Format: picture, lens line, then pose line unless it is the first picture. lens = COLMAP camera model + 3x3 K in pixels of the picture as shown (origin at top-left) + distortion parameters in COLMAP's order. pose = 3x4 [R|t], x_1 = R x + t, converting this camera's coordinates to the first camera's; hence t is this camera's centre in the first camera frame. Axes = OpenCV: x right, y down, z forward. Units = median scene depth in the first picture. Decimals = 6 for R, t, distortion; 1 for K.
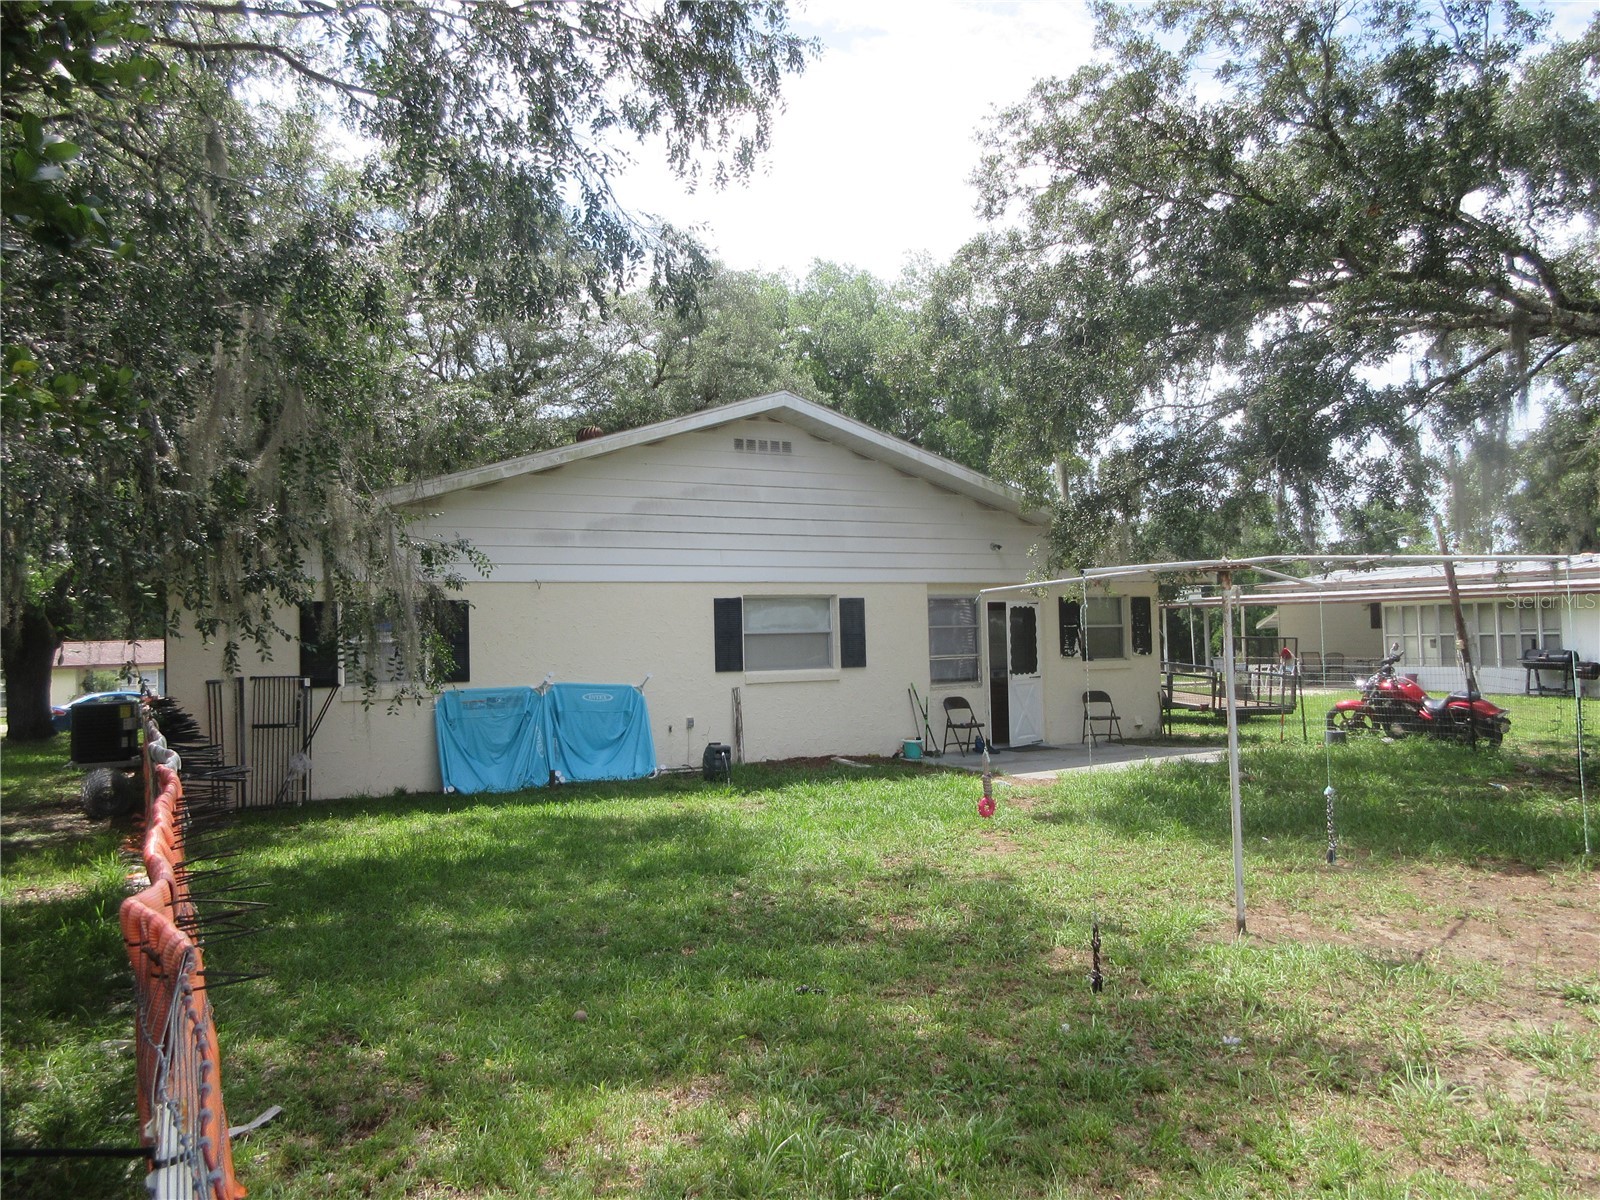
lens RADIAL K [[1173.0, 0, 804.7], [0, 1173.0, 597.6], [0, 0, 1]] dist [-0.005313, 0.001846]
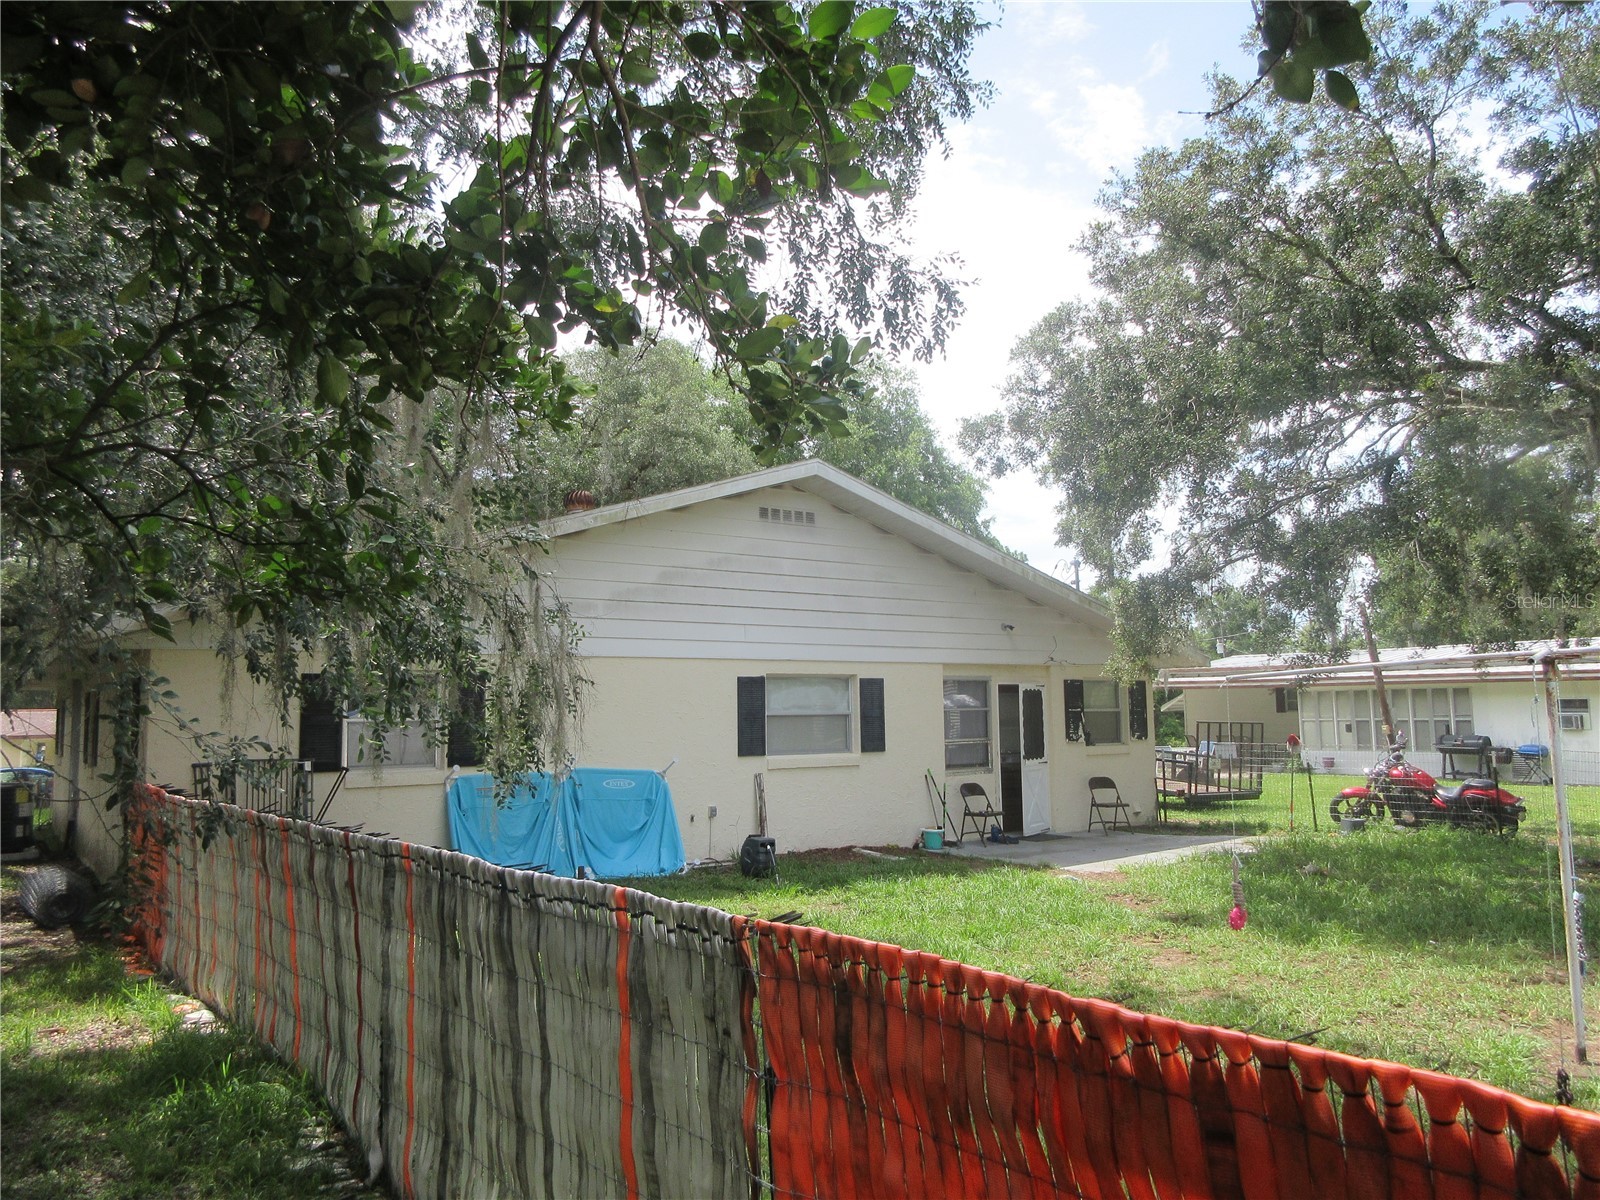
lens RADIAL K [[1181.8, 0, 806.5], [0, 1181.8, 597.2], [0, 0, 1]] dist [-0.028632, 0.044648]
pose [[0.993113, 0.021367, 0.115199, -0.122702], [-0.013765, 0.997699, -0.066392, -0.000785], [-0.116353, 0.064349, 0.991121, 0.056335]]
